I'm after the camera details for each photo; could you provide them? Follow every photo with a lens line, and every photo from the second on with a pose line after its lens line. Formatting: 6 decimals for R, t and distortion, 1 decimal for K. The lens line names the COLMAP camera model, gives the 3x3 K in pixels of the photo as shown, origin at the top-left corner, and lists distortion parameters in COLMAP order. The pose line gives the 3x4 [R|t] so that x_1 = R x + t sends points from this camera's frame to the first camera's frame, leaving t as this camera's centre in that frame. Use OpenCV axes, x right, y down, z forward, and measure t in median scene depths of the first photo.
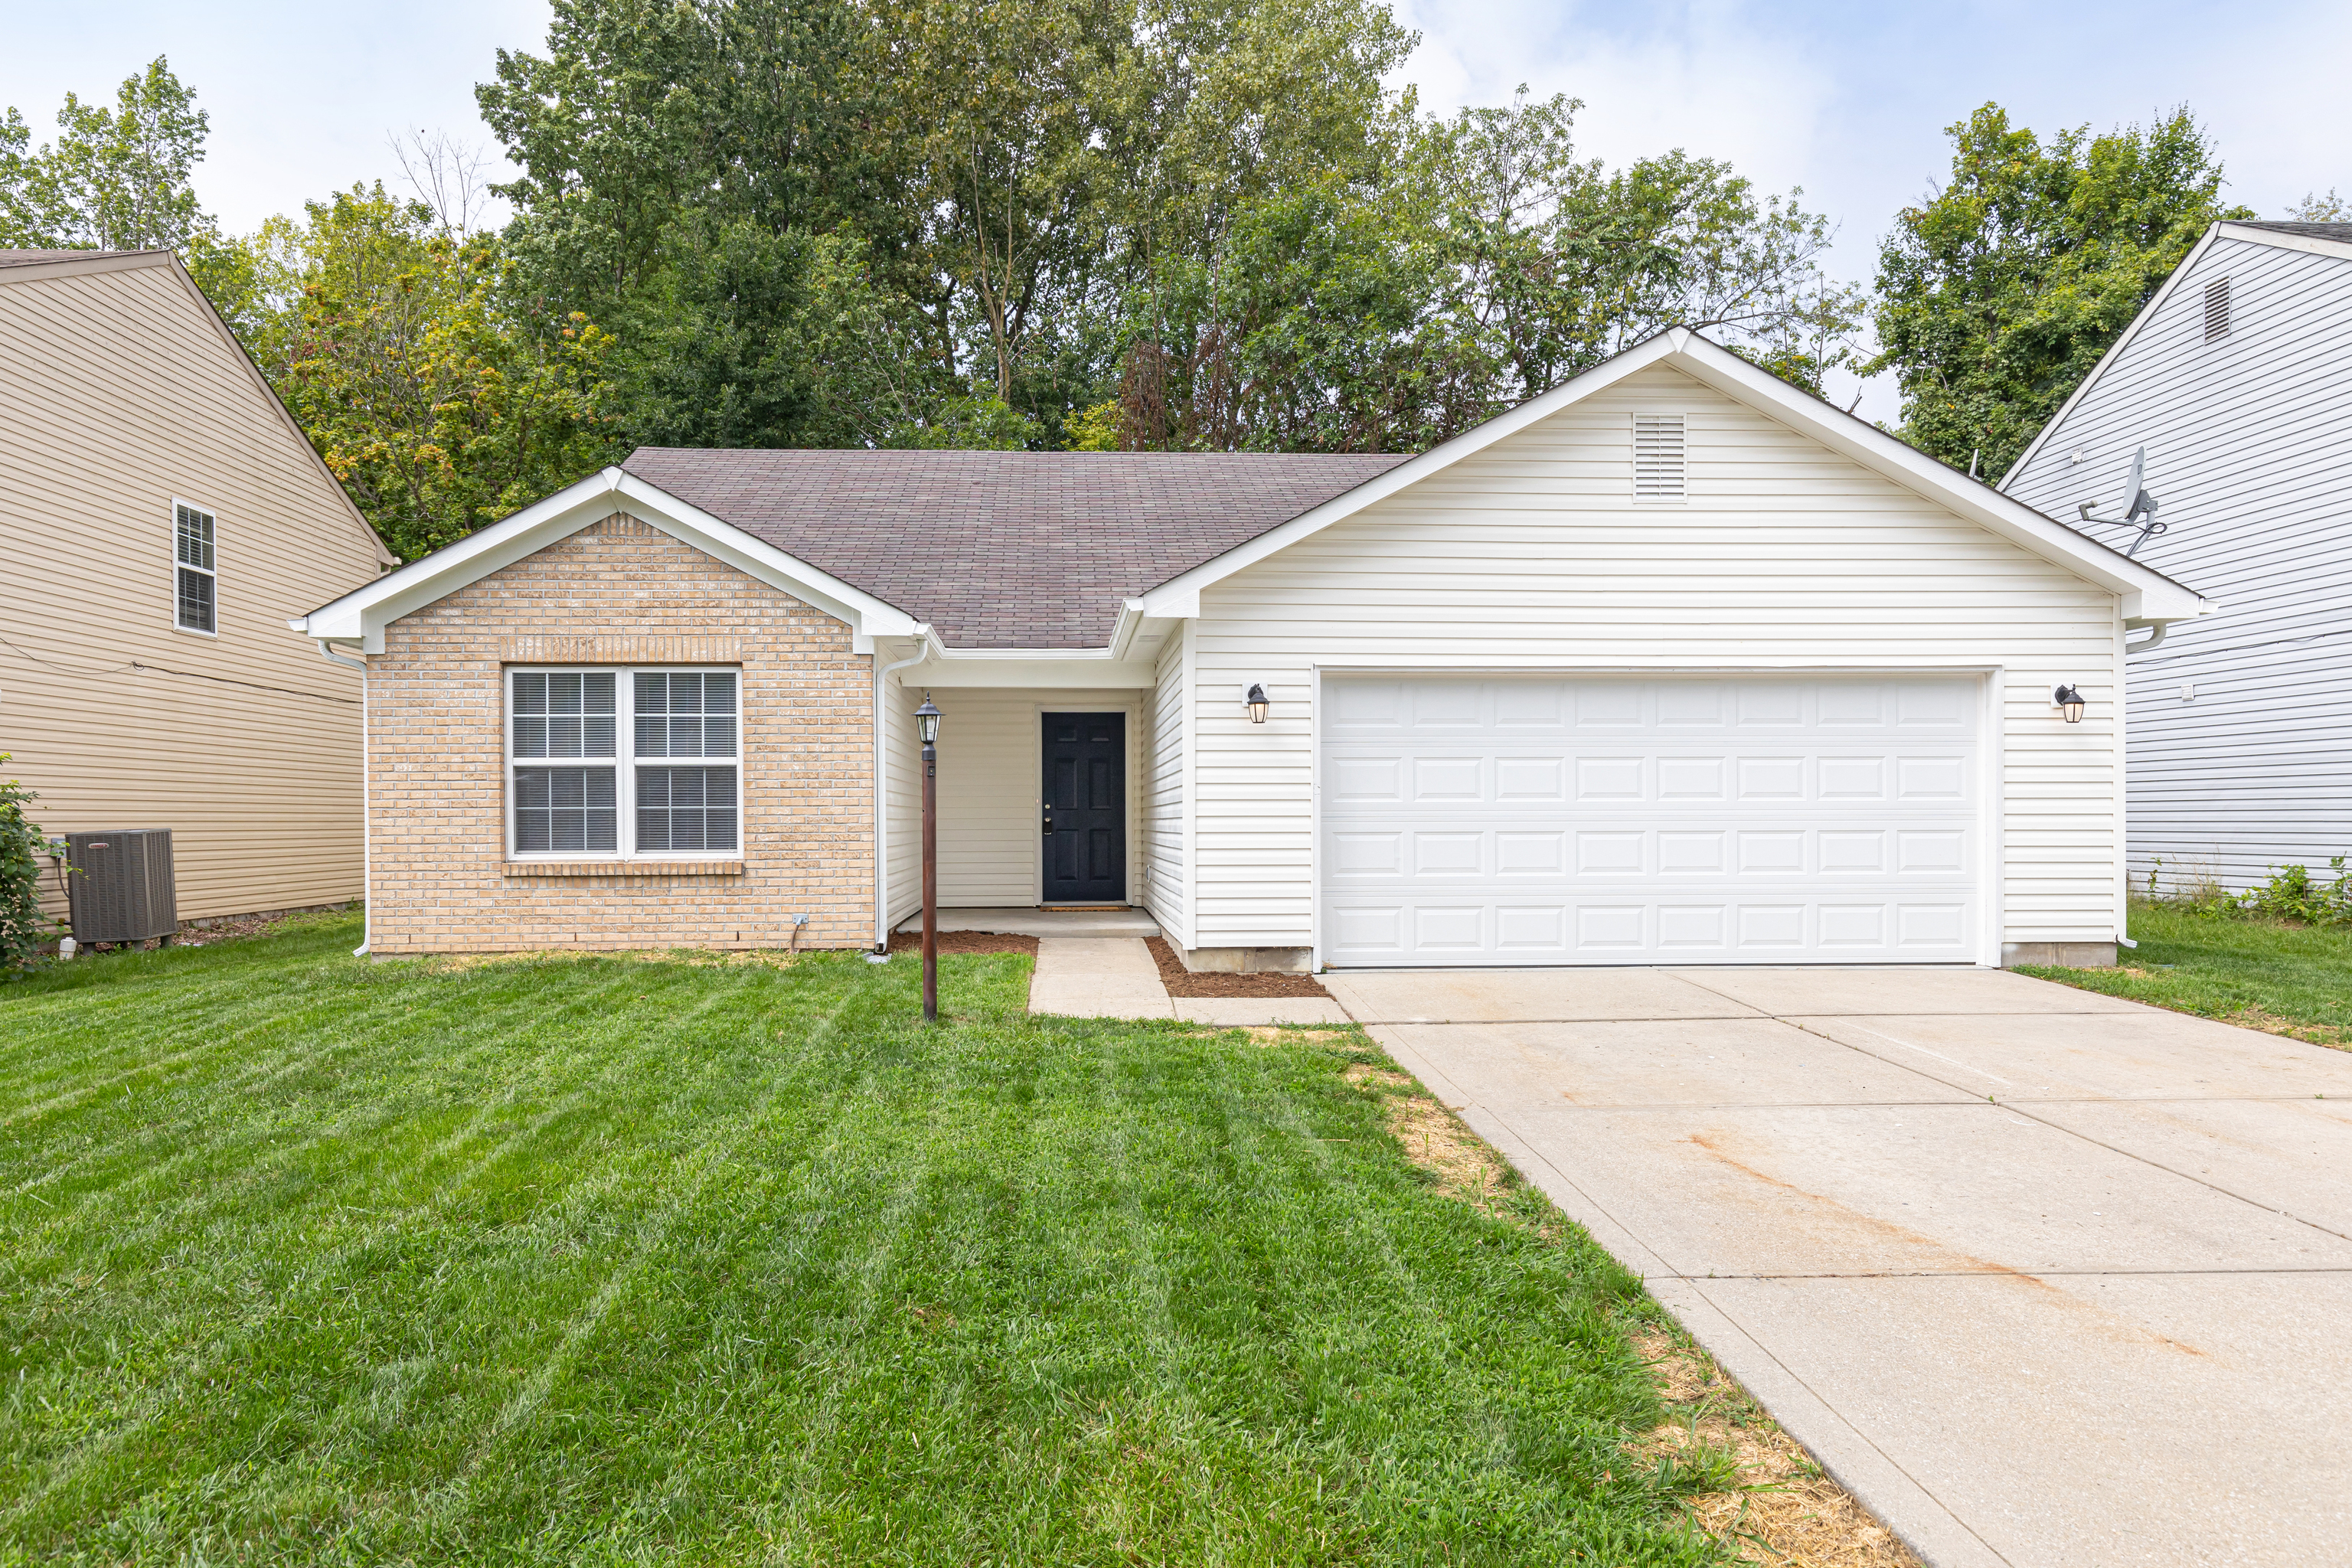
lens RADIAL K [[1593.1, 0, 1170.7], [0, 1593.1, 870.0], [0, 0, 1]] dist [0.008229, -0.005578]
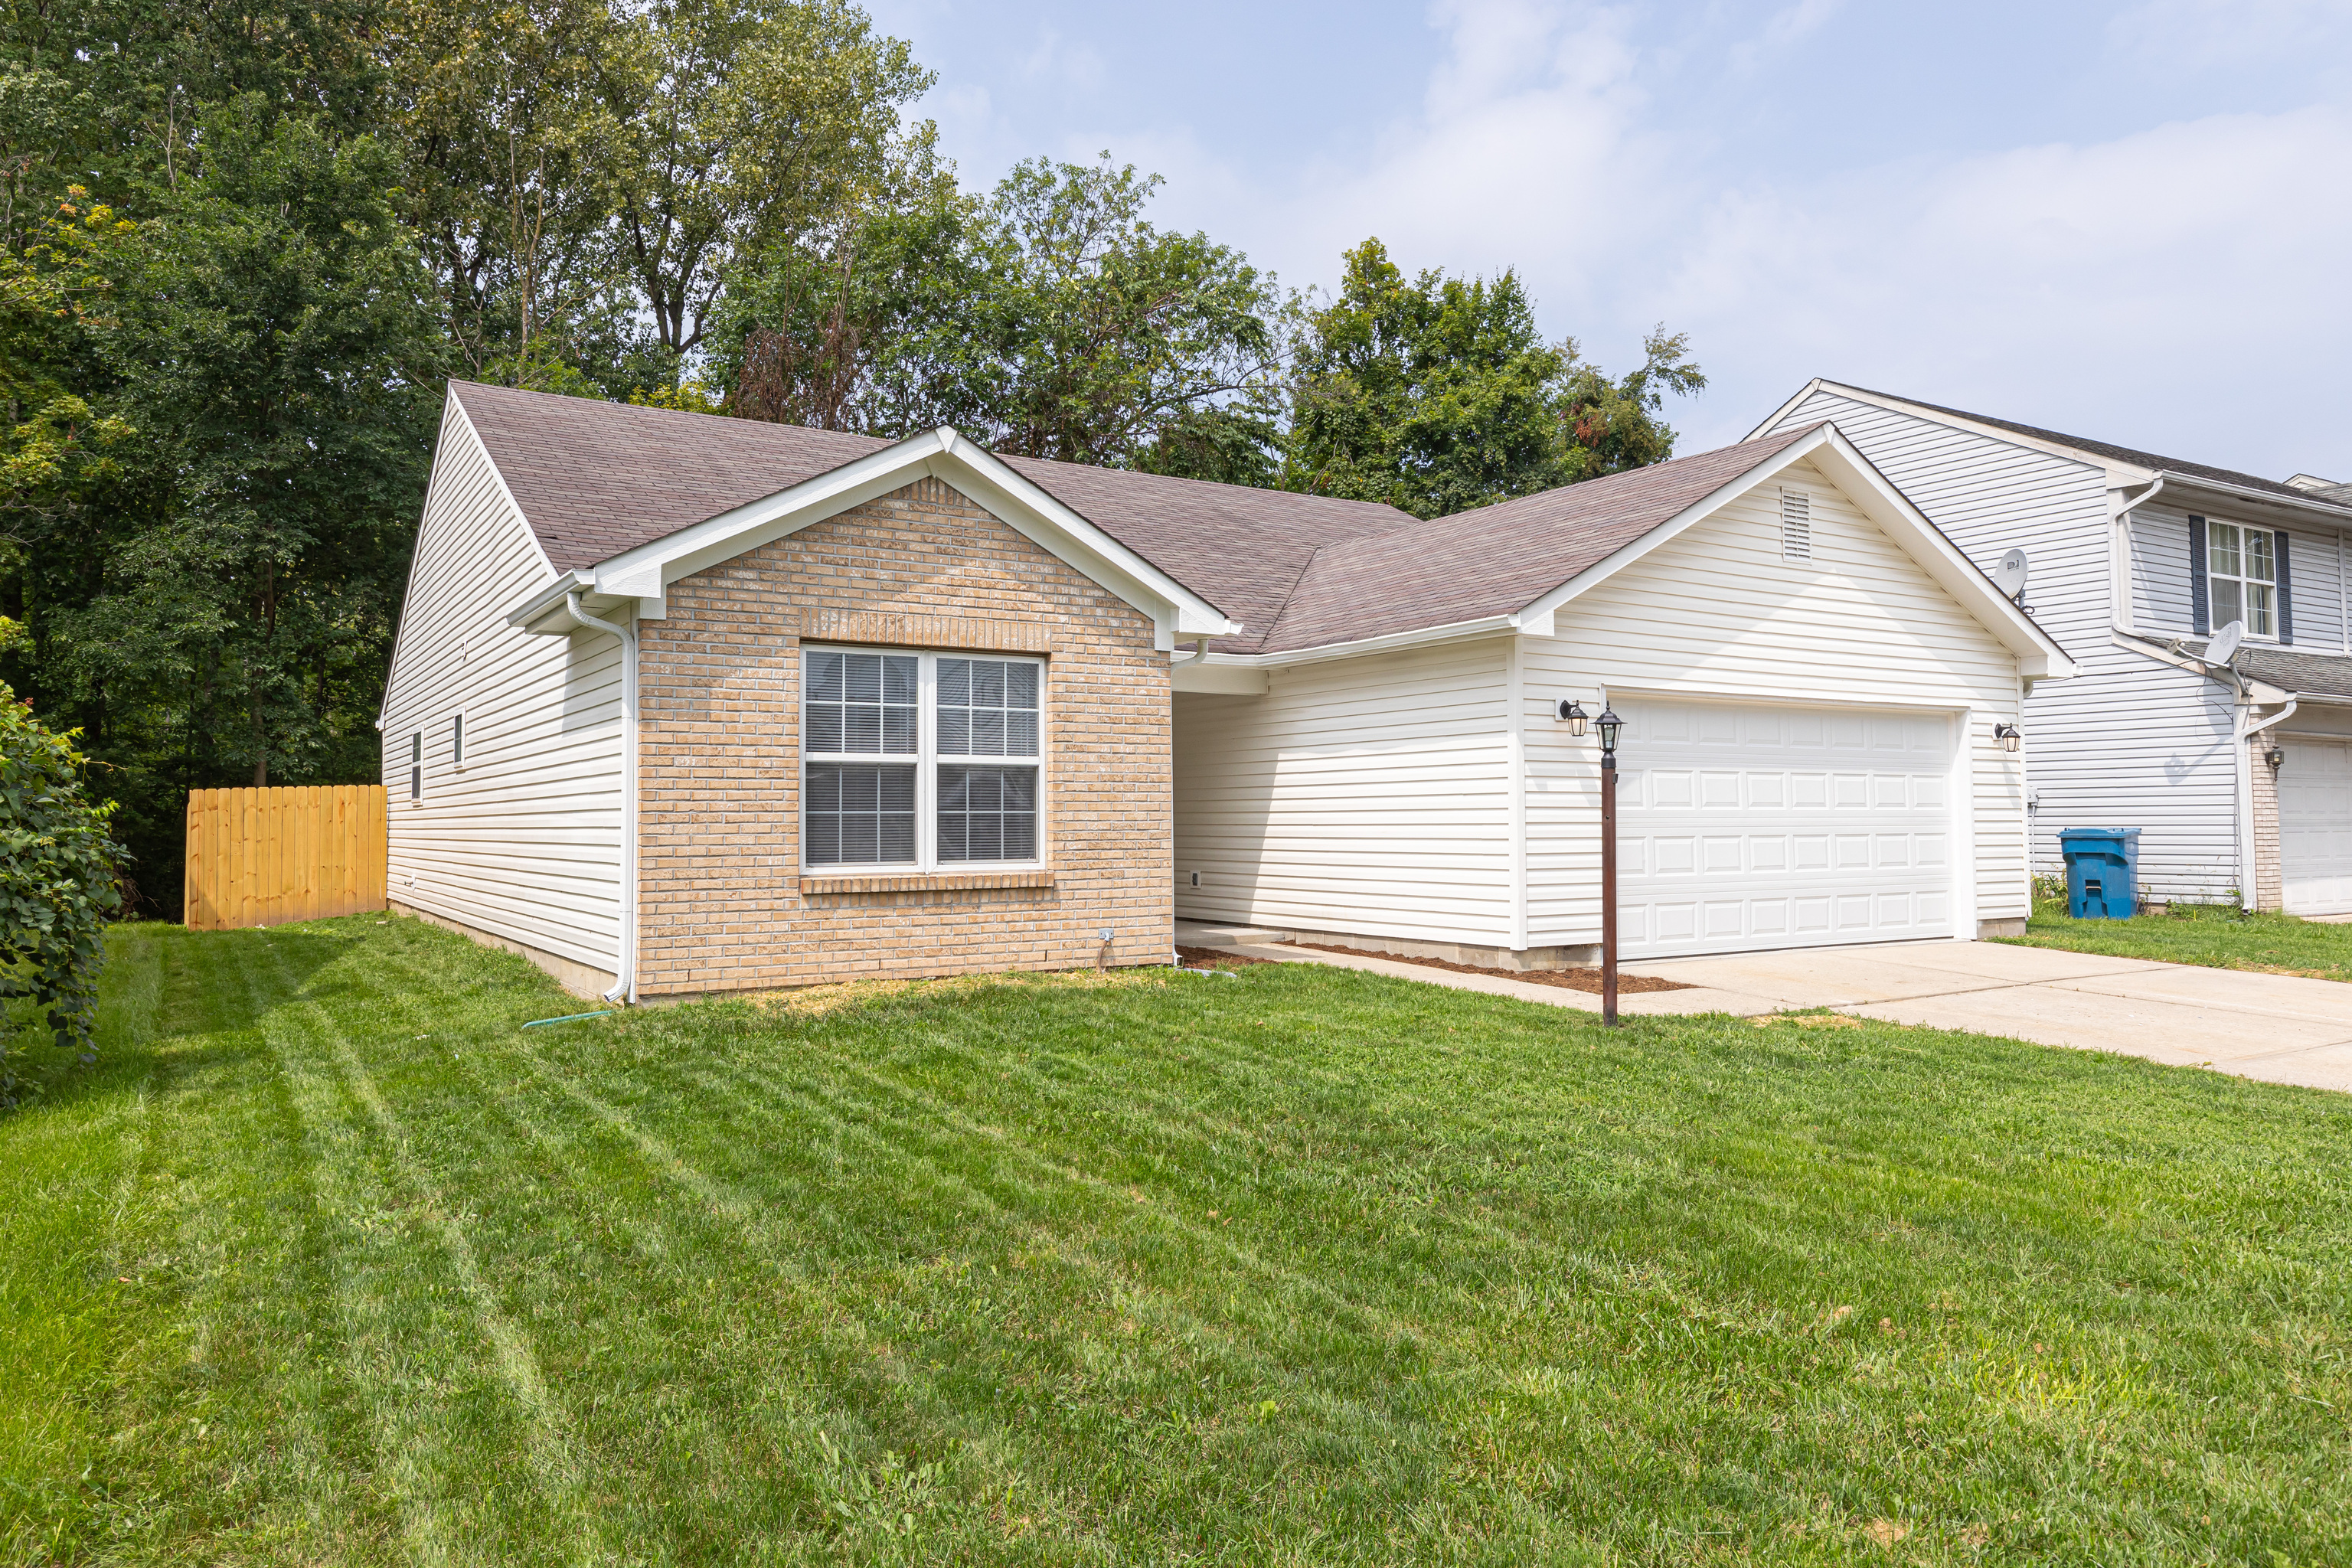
lens RADIAL K [[1556.7, 0, 1111.8], [0, 1556.7, 778.0], [0, 0, 1]] dist [0.003810, -0.006133]
pose [[0.879453, 0.014017, 0.475780, -0.659601], [0.014271, 0.998341, -0.055790, -0.008924], [-0.475773, 0.055854, 0.877793, 0.207188]]
